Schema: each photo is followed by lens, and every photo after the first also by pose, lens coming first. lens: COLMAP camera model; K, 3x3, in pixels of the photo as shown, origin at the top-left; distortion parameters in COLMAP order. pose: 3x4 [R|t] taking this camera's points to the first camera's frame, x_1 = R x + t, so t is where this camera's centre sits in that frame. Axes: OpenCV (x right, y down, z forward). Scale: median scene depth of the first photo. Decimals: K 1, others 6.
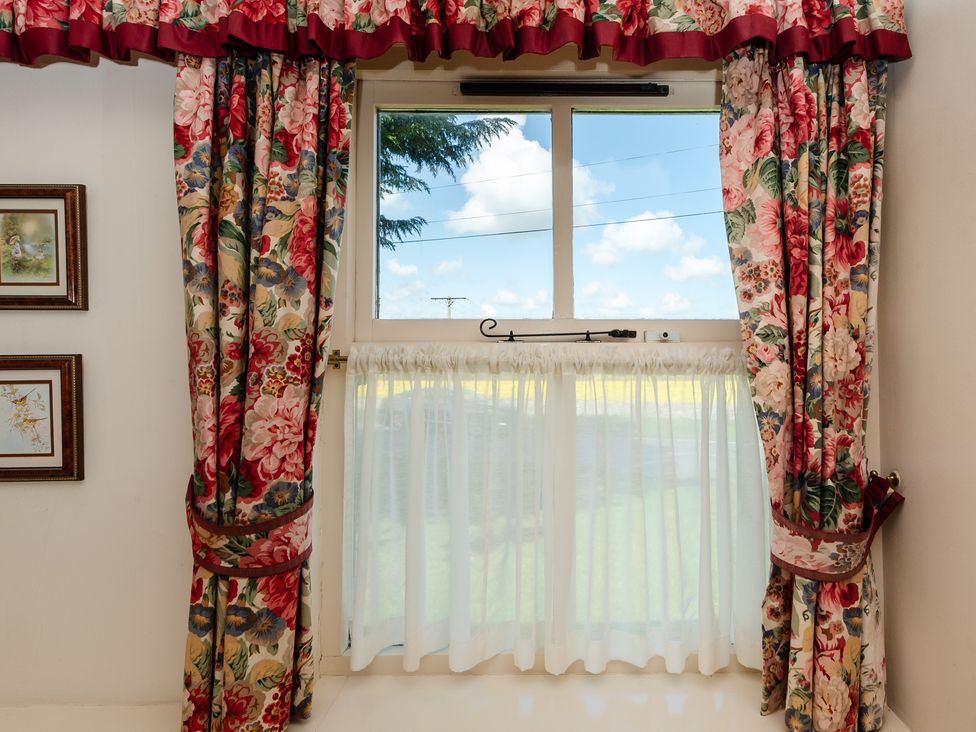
lens RADIAL K [[514.6, 0, 488.3], [0, 514.6, 355.1], [0, 0, 1]] dist [-0.000227, -0.002369]
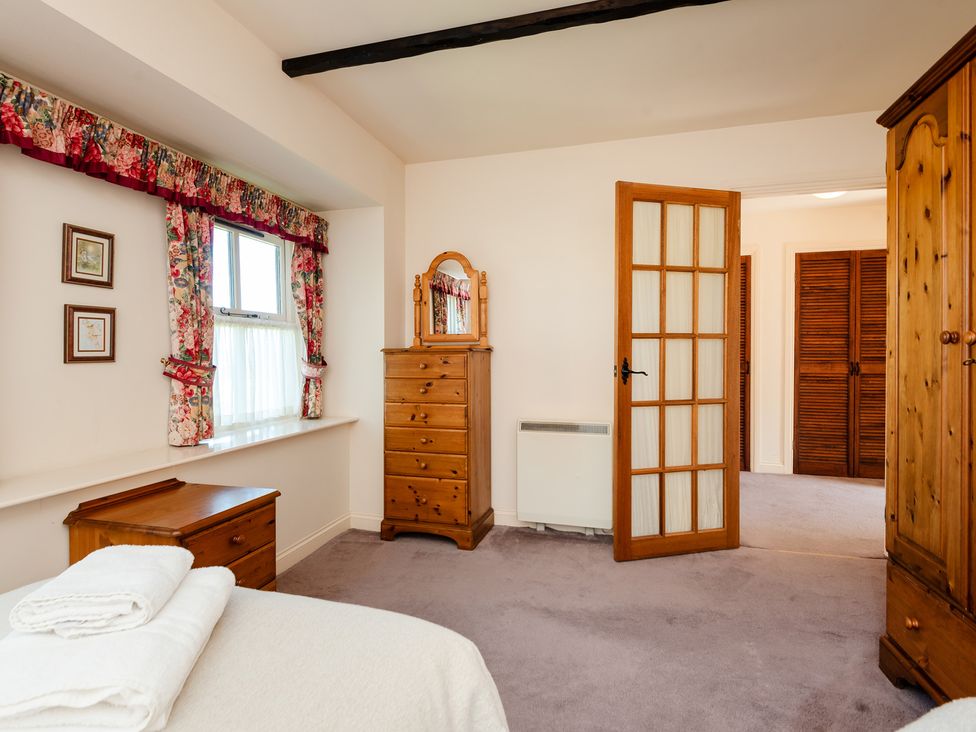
lens RADIAL K [[514.6, 0, 488.3], [0, 514.6, 355.1], [0, 0, 1]] dist [-0.000227, -0.002369]
pose [[0.266969, -0.003512, 0.963699, -2.752425], [0.004076, 0.999989, 0.002515, 0.226199], [-0.963697, 0.003257, 0.266980, -1.325267]]
